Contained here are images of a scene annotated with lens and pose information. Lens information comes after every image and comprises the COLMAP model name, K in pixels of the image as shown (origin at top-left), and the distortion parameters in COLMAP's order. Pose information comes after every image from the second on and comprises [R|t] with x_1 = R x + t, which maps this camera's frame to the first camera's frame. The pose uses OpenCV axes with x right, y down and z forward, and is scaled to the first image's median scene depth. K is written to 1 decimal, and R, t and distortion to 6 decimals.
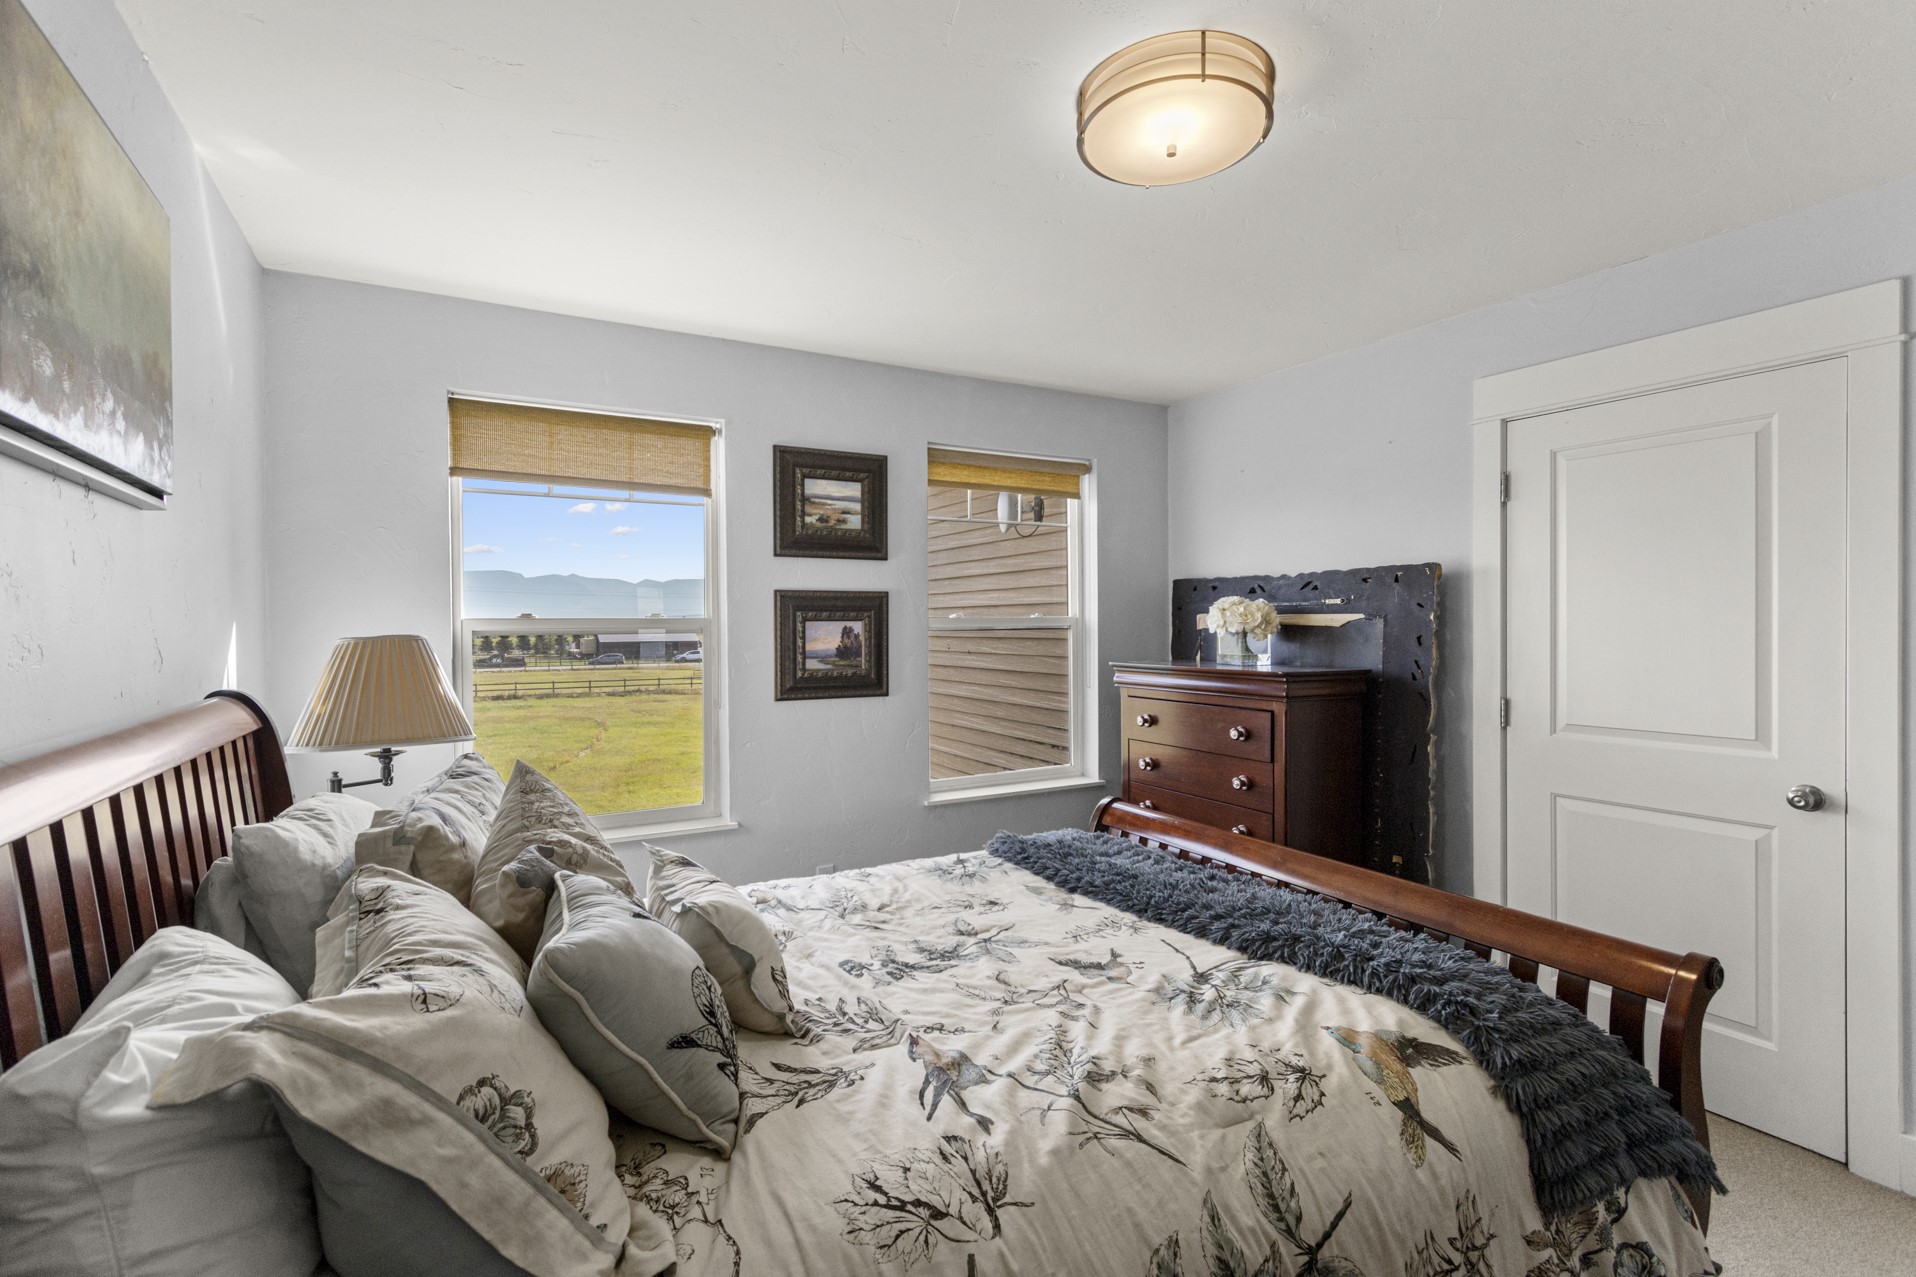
lens RADIAL K [[886.6, 0, 948.4], [0, 886.6, 626.3], [0, 0, 1]] dist [0.017659, -0.003117]
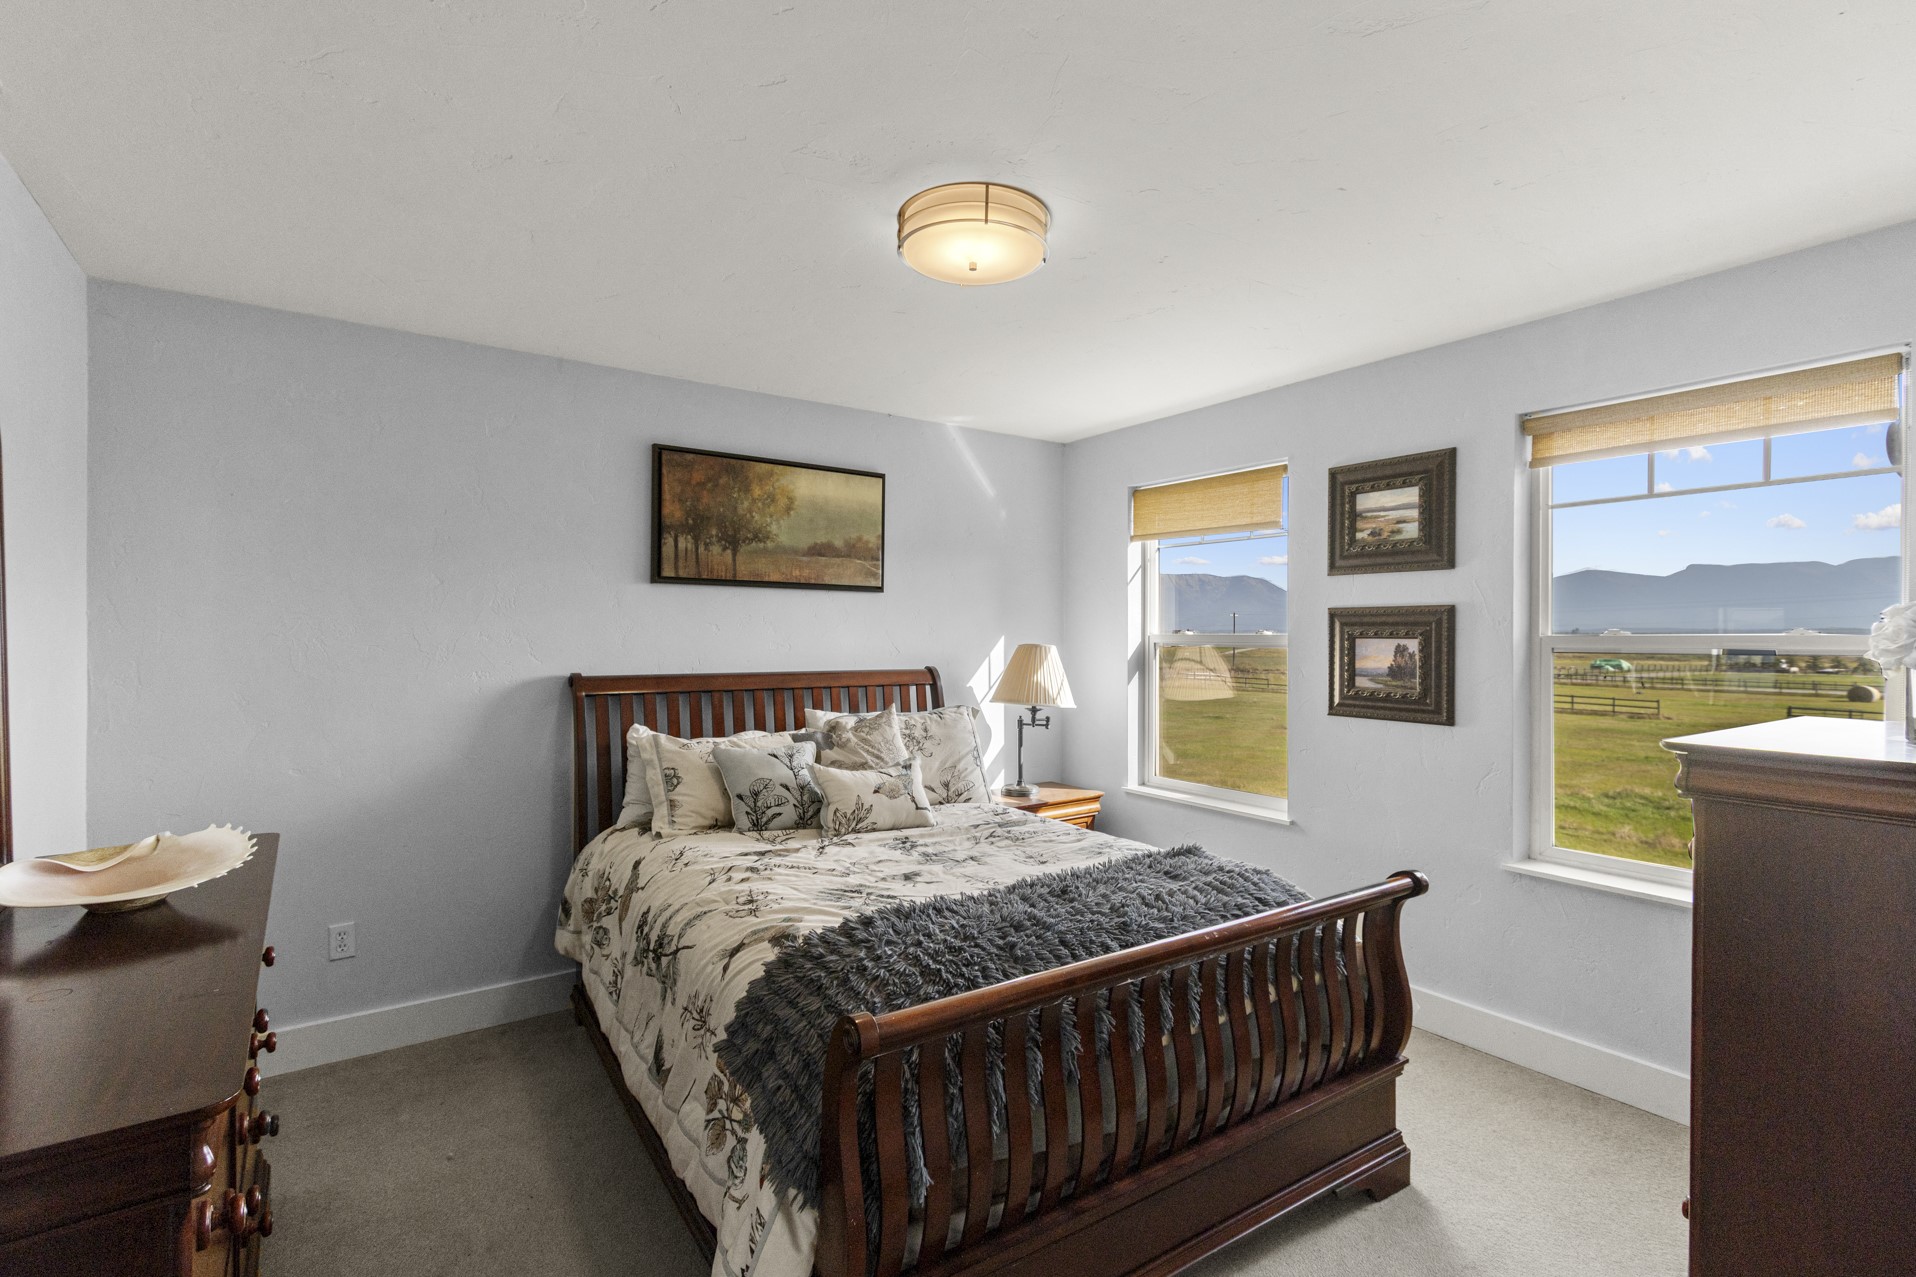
lens RADIAL K [[886.6, 0, 944.2], [0, 886.6, 638.1], [0, 0, 1]] dist [0.017659, -0.003117]
pose [[0.089437, 0.009285, -0.995949, 0.785943], [-0.006685, 0.999940, 0.008722, -0.011592], [0.995970, 0.005878, 0.089494, 0.449706]]
